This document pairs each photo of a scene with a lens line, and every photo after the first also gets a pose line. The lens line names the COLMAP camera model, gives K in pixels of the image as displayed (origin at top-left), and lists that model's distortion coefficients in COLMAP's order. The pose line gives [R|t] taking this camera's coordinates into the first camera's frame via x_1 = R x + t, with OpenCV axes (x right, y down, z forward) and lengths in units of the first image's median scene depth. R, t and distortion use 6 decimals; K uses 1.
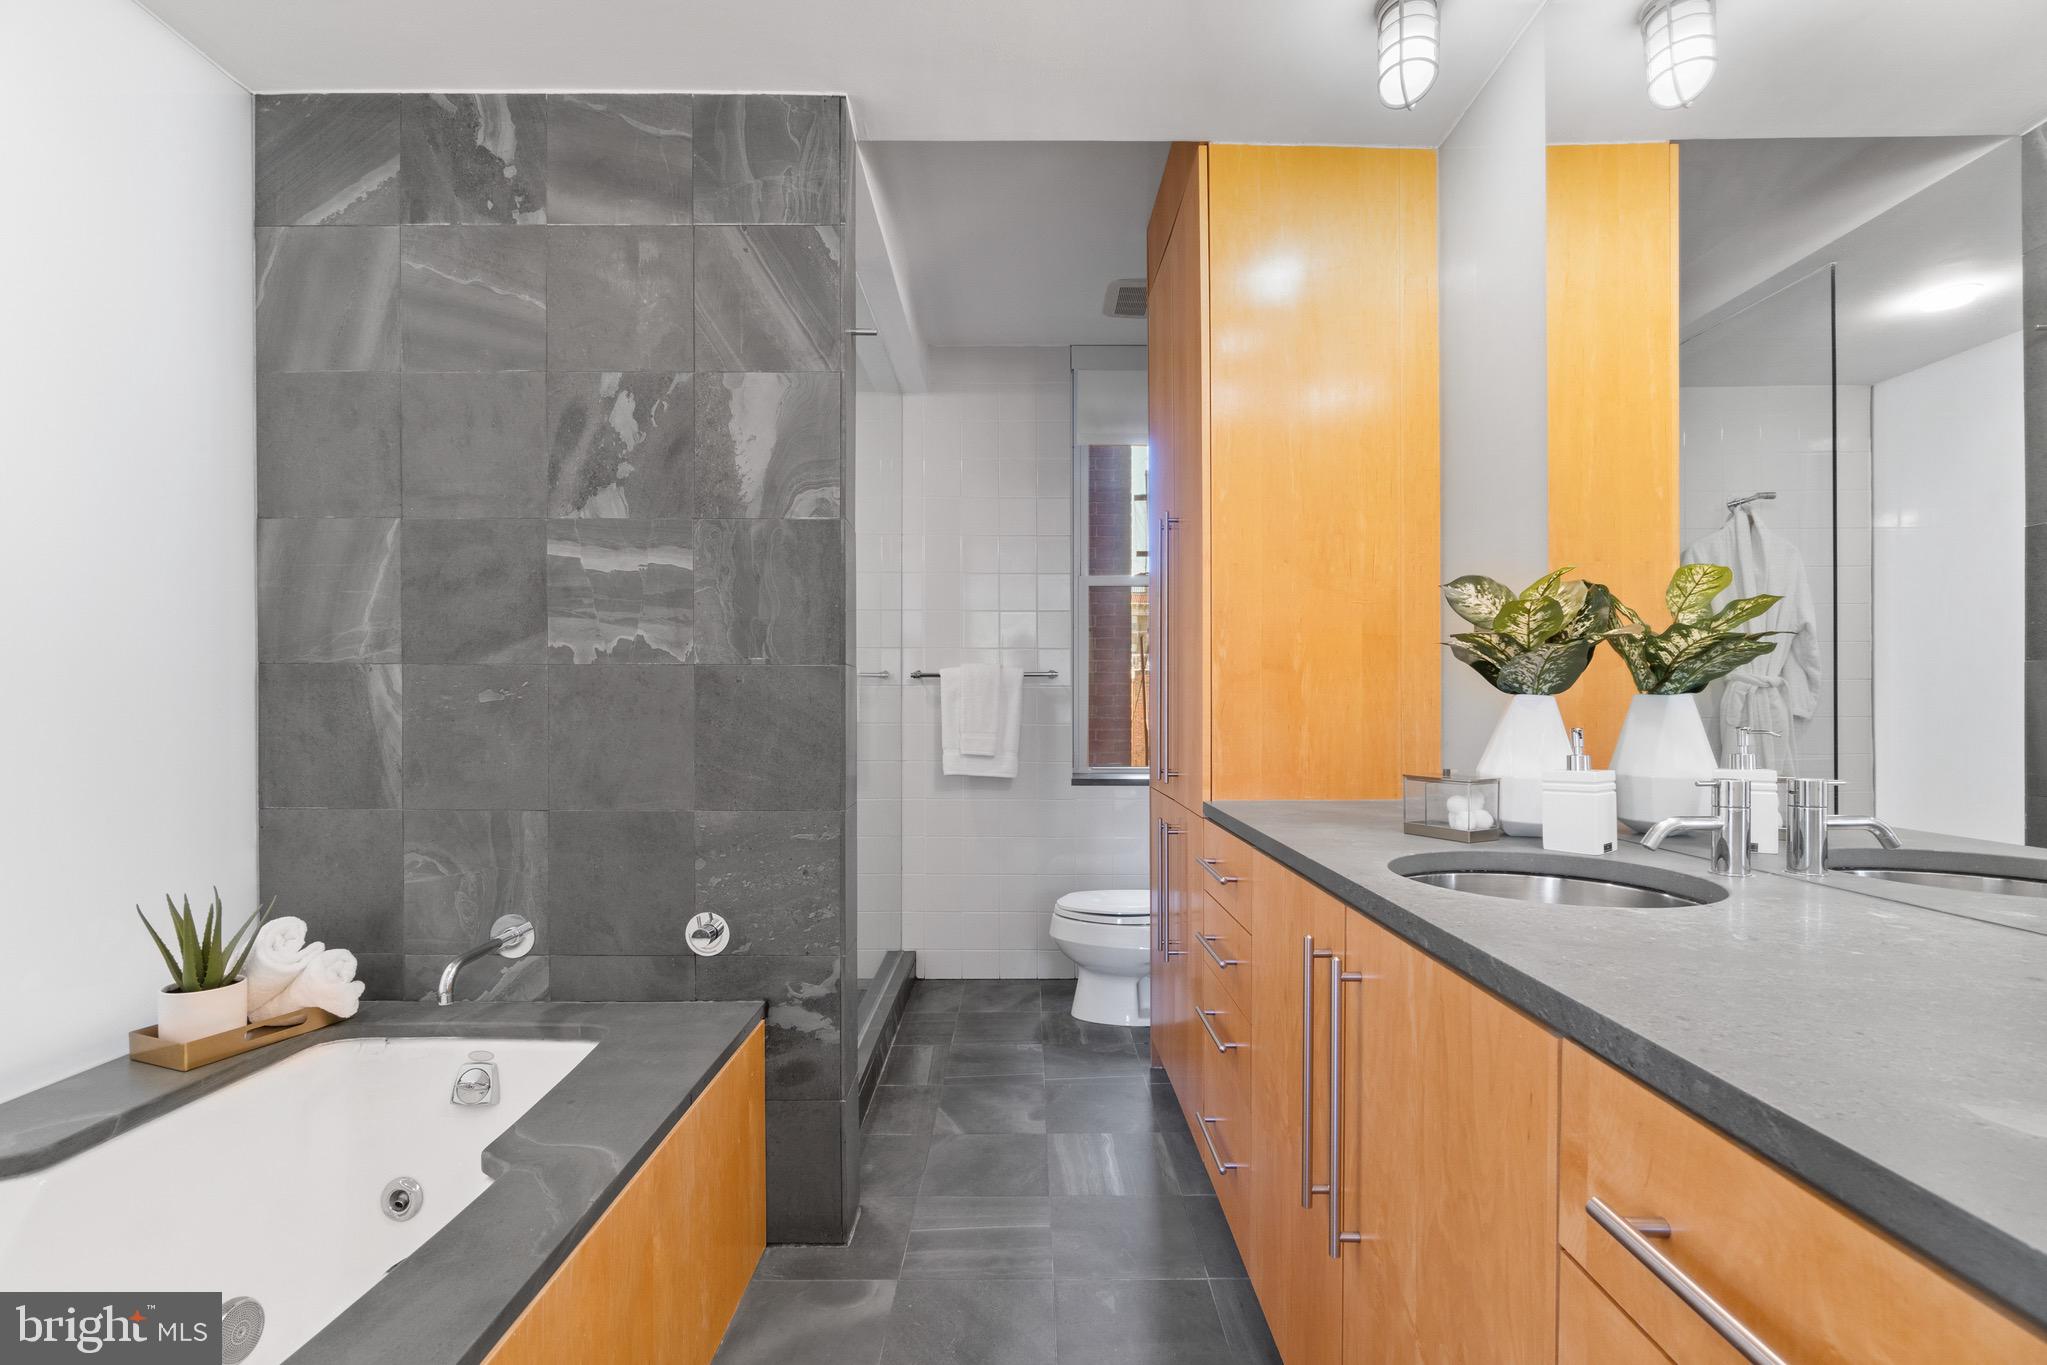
lens RADIAL K [[894.6, 0, 1012.4], [0, 894.6, 701.1], [0, 0, 1]] dist [-0.005420, 0.000004]
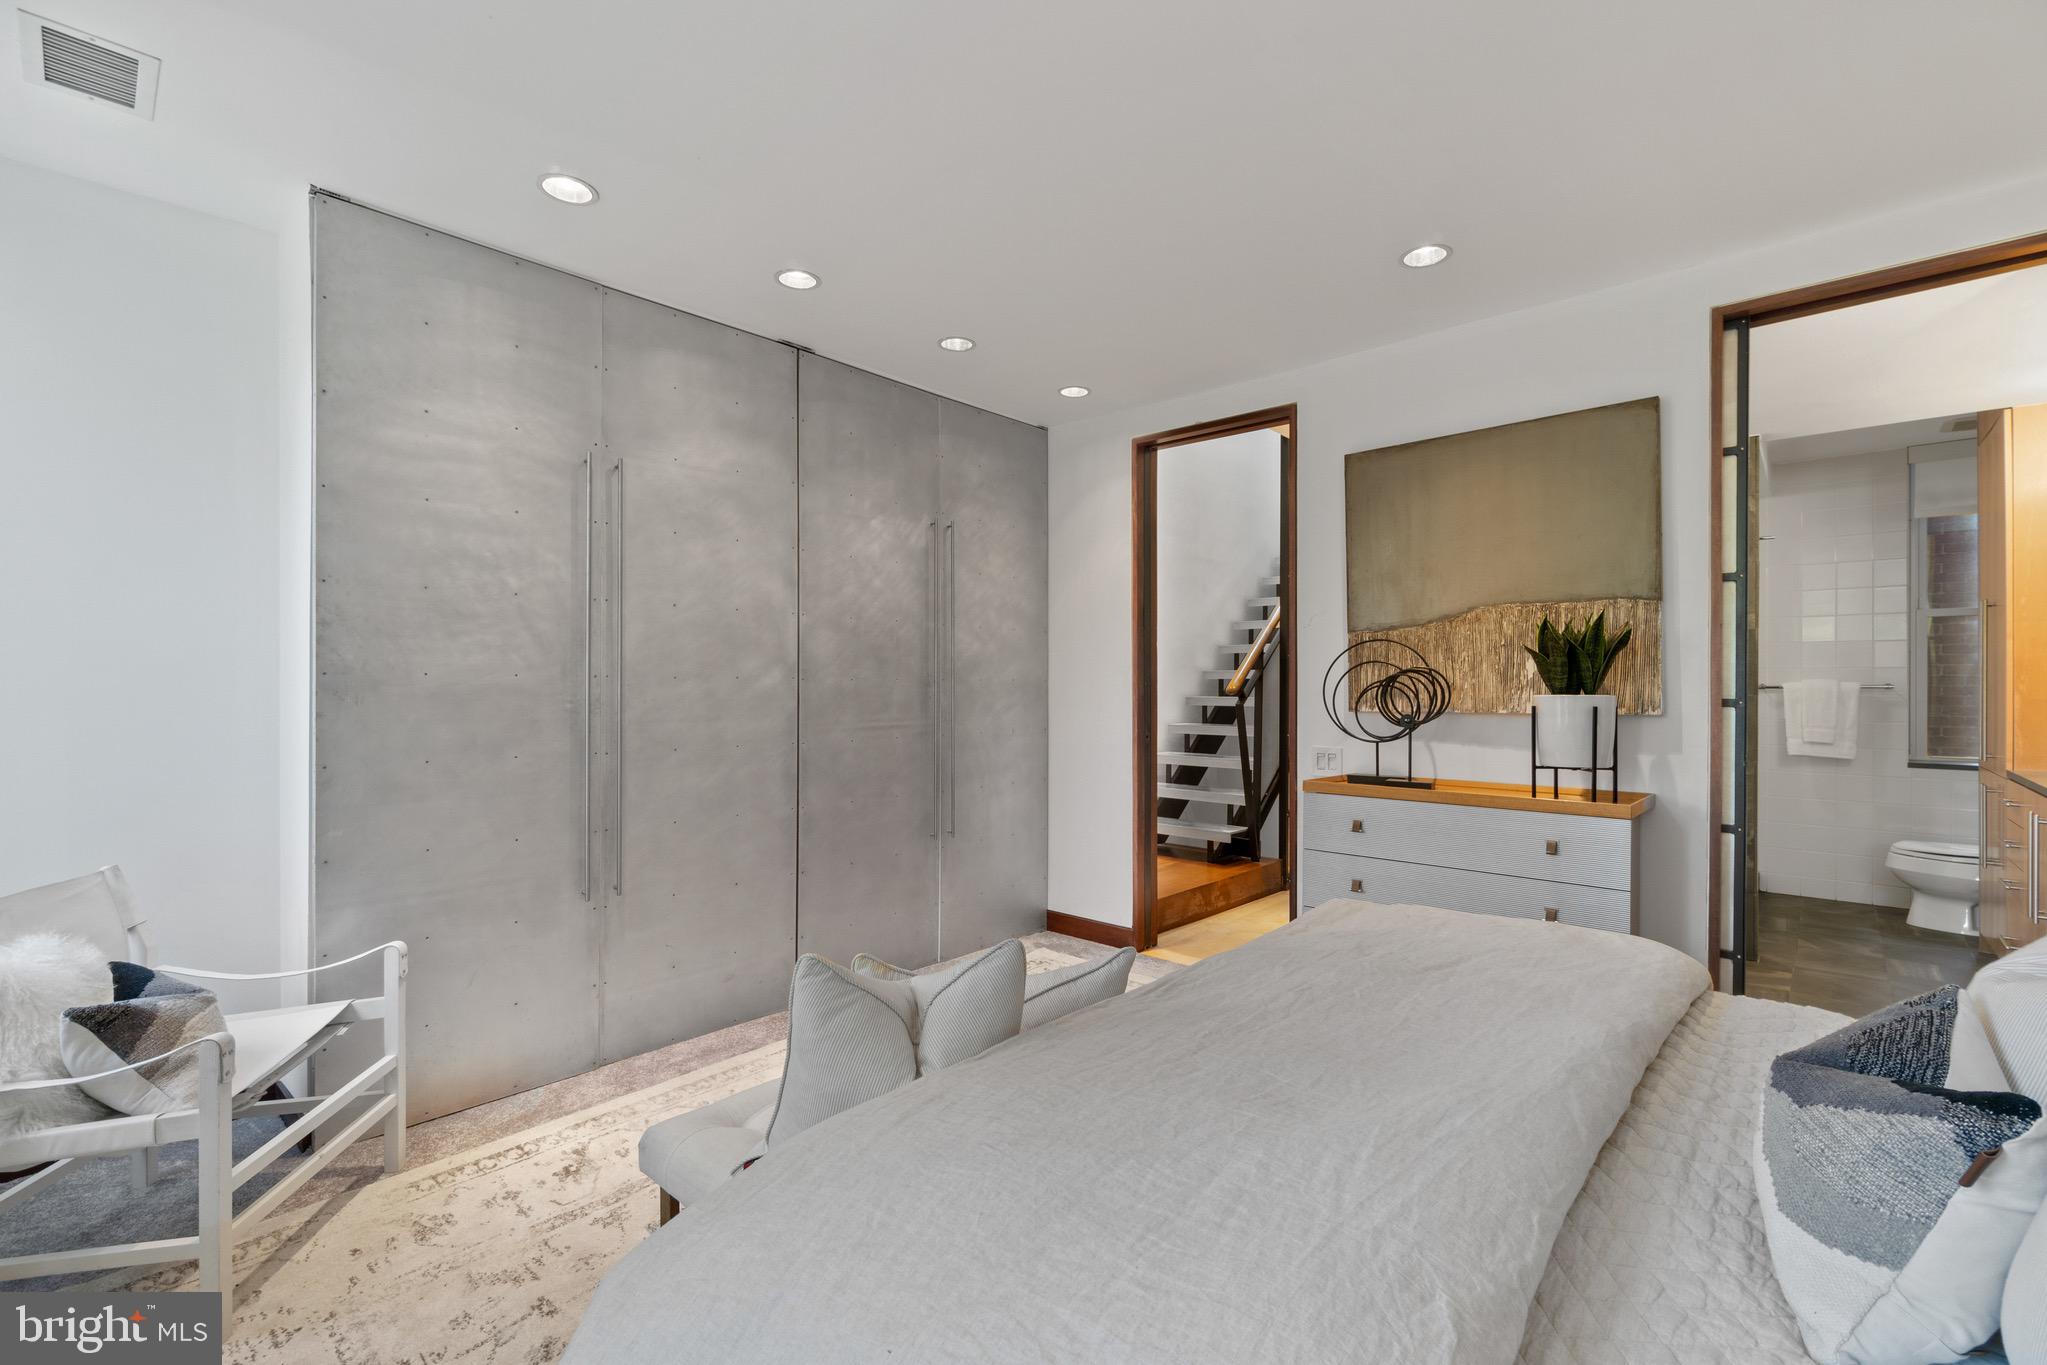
lens RADIAL K [[894.6, 0, 1012.4], [0, 894.6, 701.1], [0, 0, 1]] dist [-0.005420, 0.000004]
pose [[0.746840, 0.004510, -0.664988, -0.055988], [0.008800, 0.999822, 0.016664, -0.044639], [0.664945, -0.018298, 0.746668, -1.000767]]
